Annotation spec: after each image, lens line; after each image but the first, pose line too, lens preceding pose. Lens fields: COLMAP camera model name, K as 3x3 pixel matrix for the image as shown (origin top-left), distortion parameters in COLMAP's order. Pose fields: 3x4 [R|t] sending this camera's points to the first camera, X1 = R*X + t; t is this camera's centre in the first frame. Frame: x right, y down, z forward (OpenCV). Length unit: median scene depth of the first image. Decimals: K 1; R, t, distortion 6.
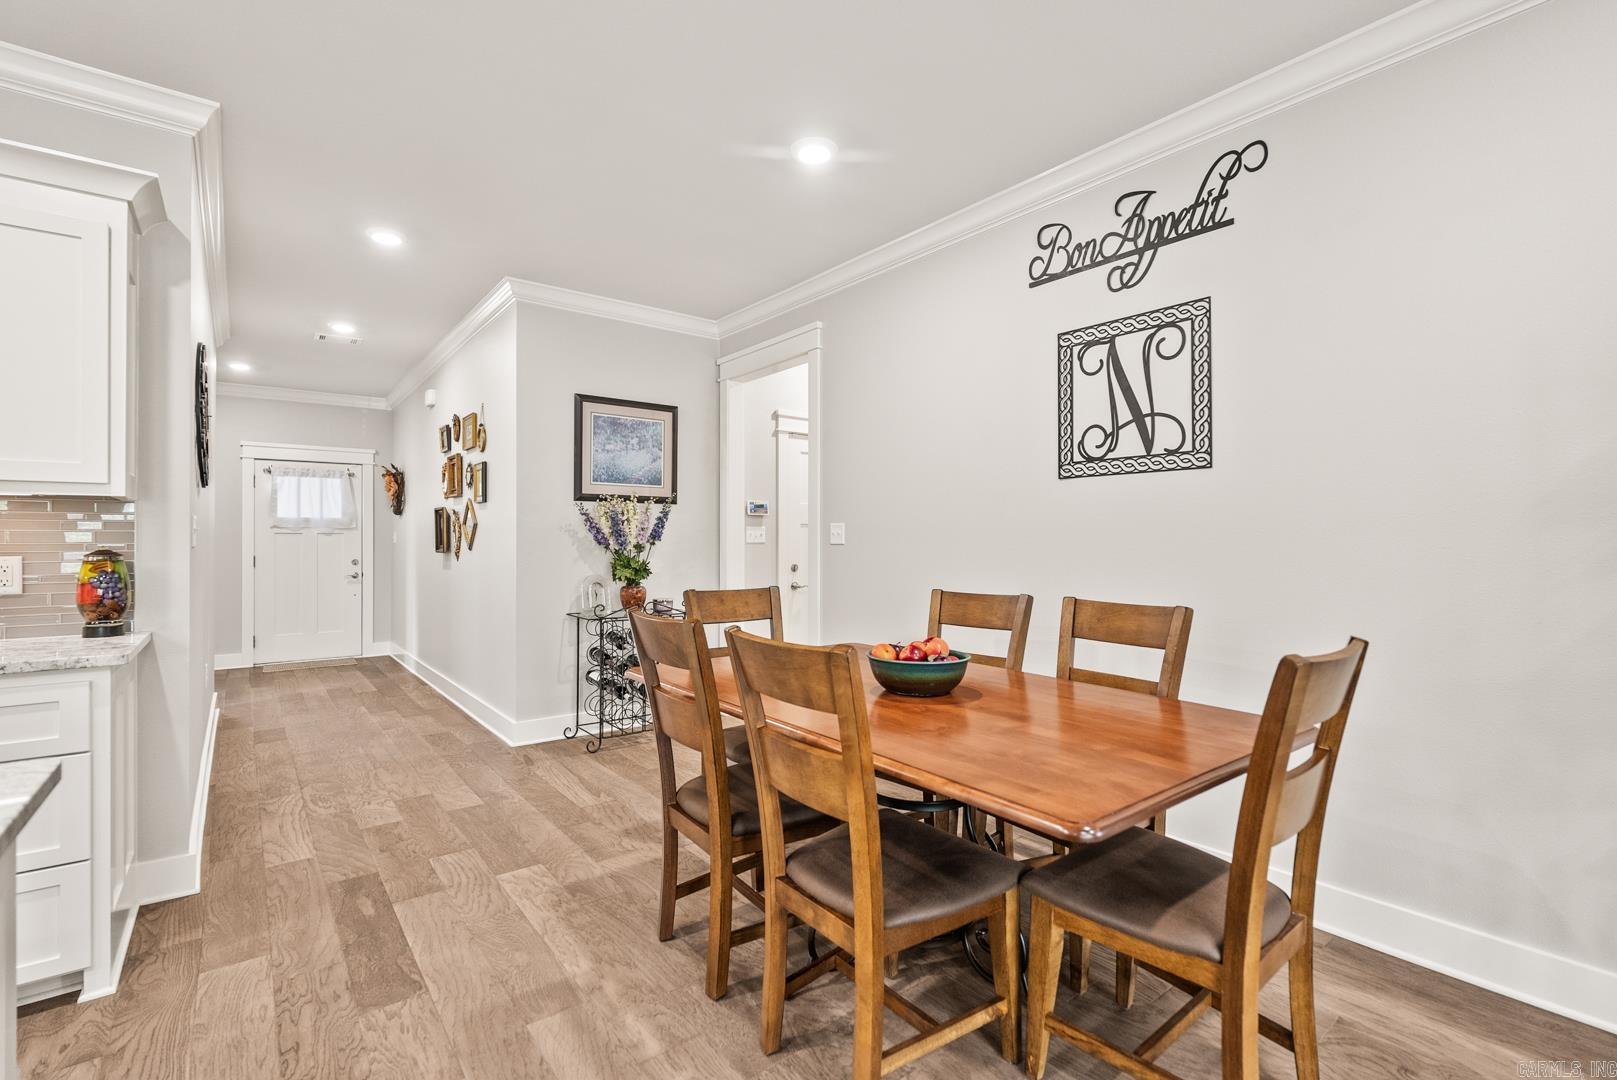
lens RADIAL K [[726.7, 0, 807.4], [0, 726.7, 536.8], [0, 0, 1]] dist [-0.006598, -0.000183]
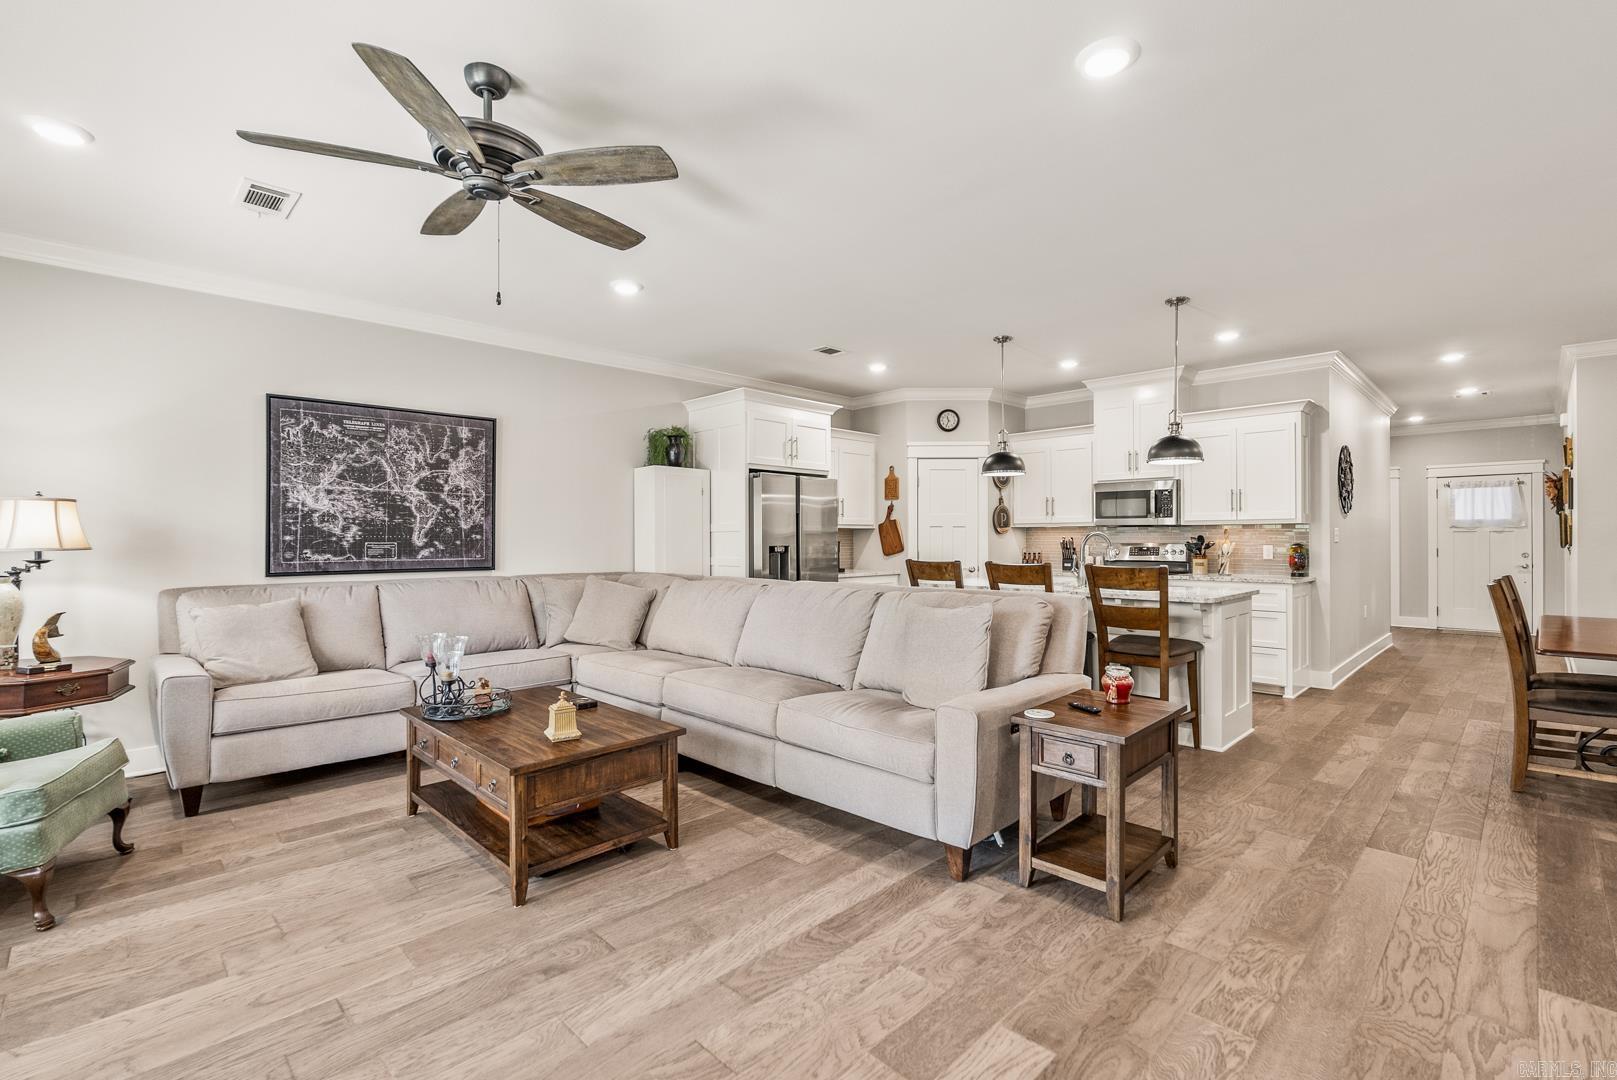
lens RADIAL K [[726.7, 0, 810.0], [0, 726.7, 536.9], [0, 0, 1]] dist [-0.006598, -0.000183]
pose [[0.115641, -0.000316, -0.993291, 1.108016], [0.009295, 0.999957, 0.000764, -0.018579], [0.993248, -0.009321, 0.115639, -0.816327]]
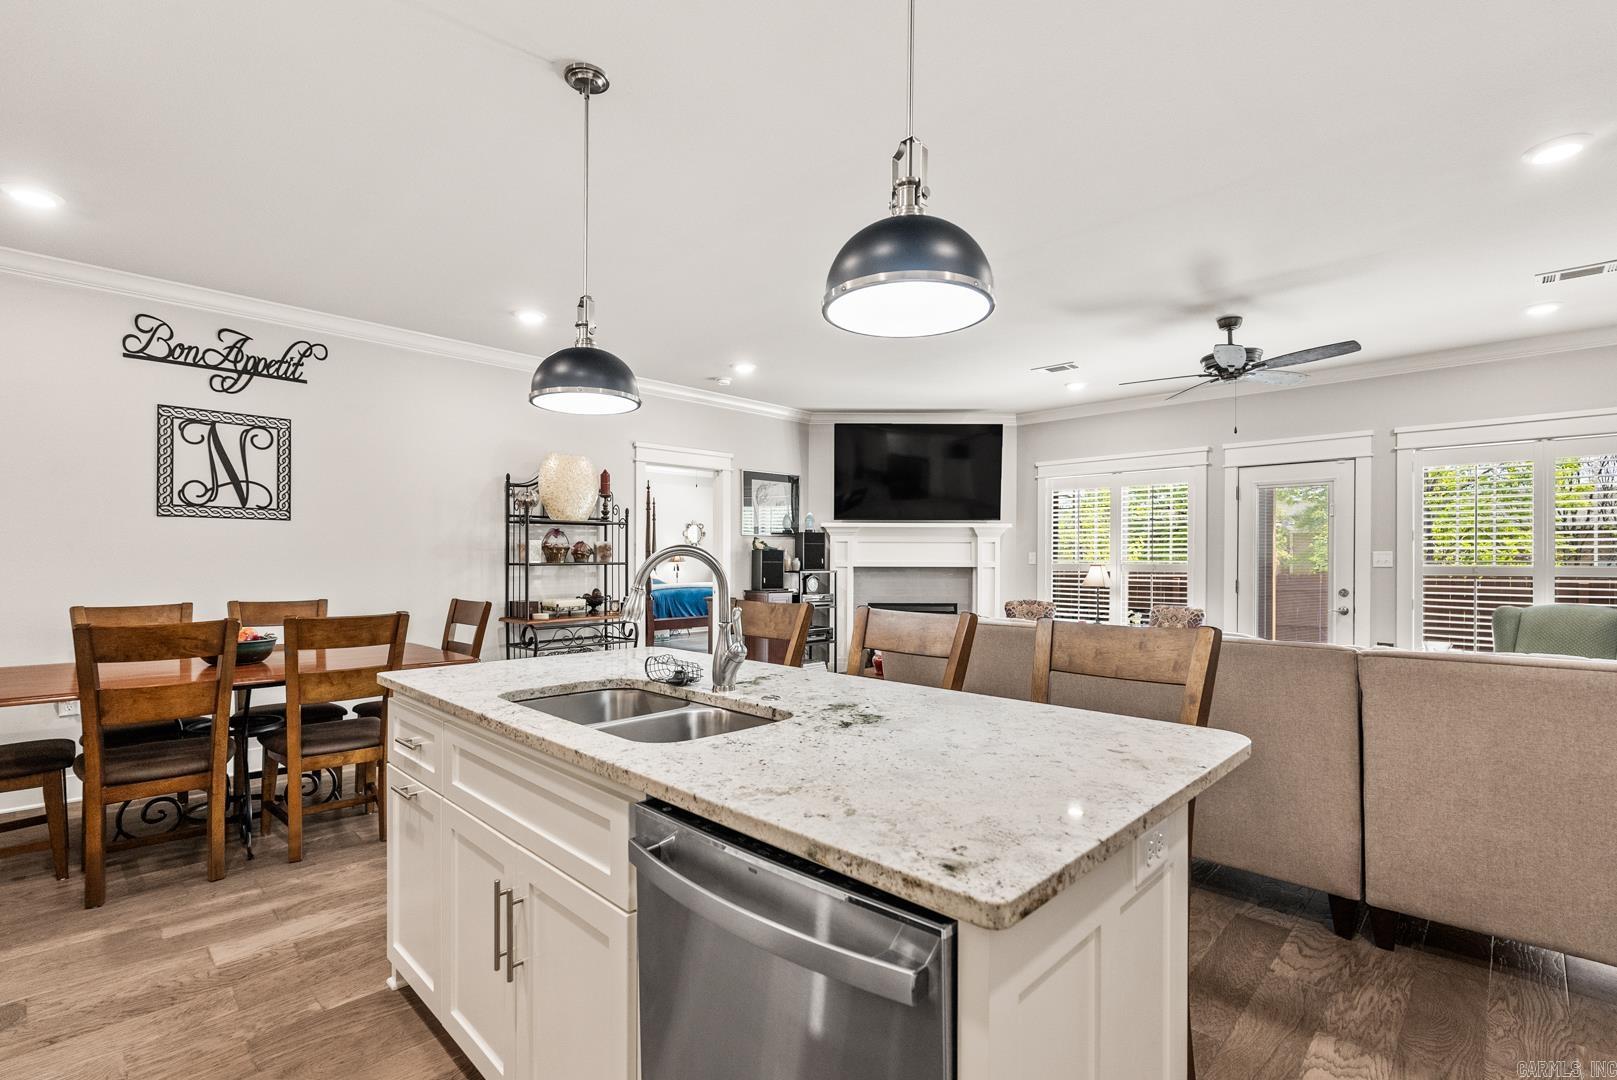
lens RADIAL K [[726.7, 0, 817.3], [0, 726.7, 553.4], [0, 0, 1]] dist [-0.006598, -0.000183]
pose [[-0.140992, 0.006279, 0.989991, -1.140459], [-0.009270, 0.999928, -0.007662, -0.014273], [-0.989967, -0.010257, -0.140924, 0.011473]]
